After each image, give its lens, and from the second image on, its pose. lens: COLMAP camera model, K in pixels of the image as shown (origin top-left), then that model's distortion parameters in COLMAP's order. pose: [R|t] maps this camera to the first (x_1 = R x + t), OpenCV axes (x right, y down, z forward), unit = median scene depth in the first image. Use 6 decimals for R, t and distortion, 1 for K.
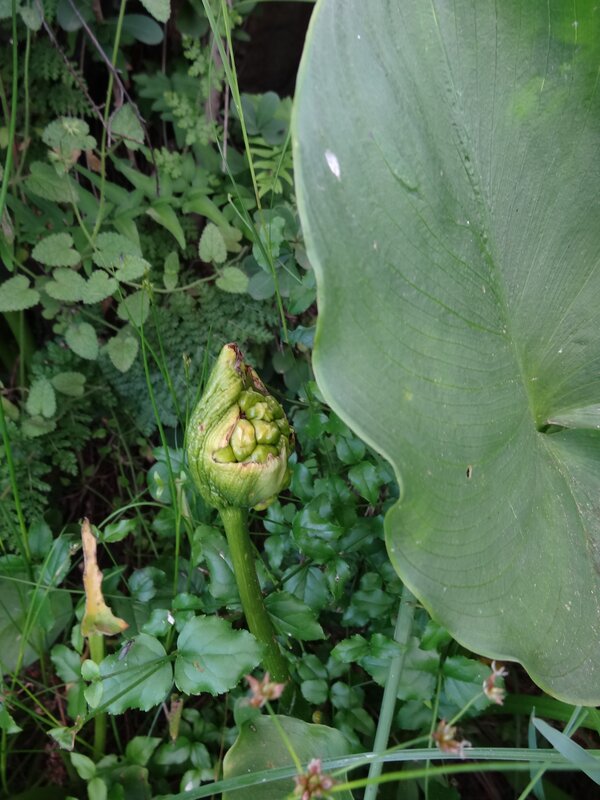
lens RADIAL K [[567.4, 0, 317.6], [0, 567.4, 399.4], [0, 0, 1]] dist [-0.004221, 0.000115]
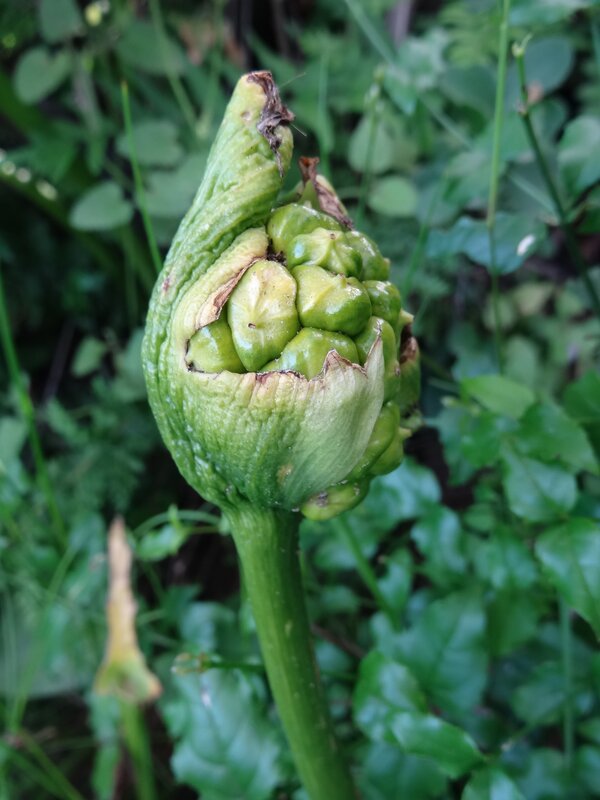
lens RADIAL K [[567.4, 0, 317.6], [0, 567.4, 399.4], [0, 0, 1]] dist [-0.004221, 0.000115]
pose [[0.961595, 0.046867, -0.270443, 0.002028], [-0.062625, 0.996787, -0.049930, 0.141091], [0.267234, 0.064948, 0.961441, 0.657884]]
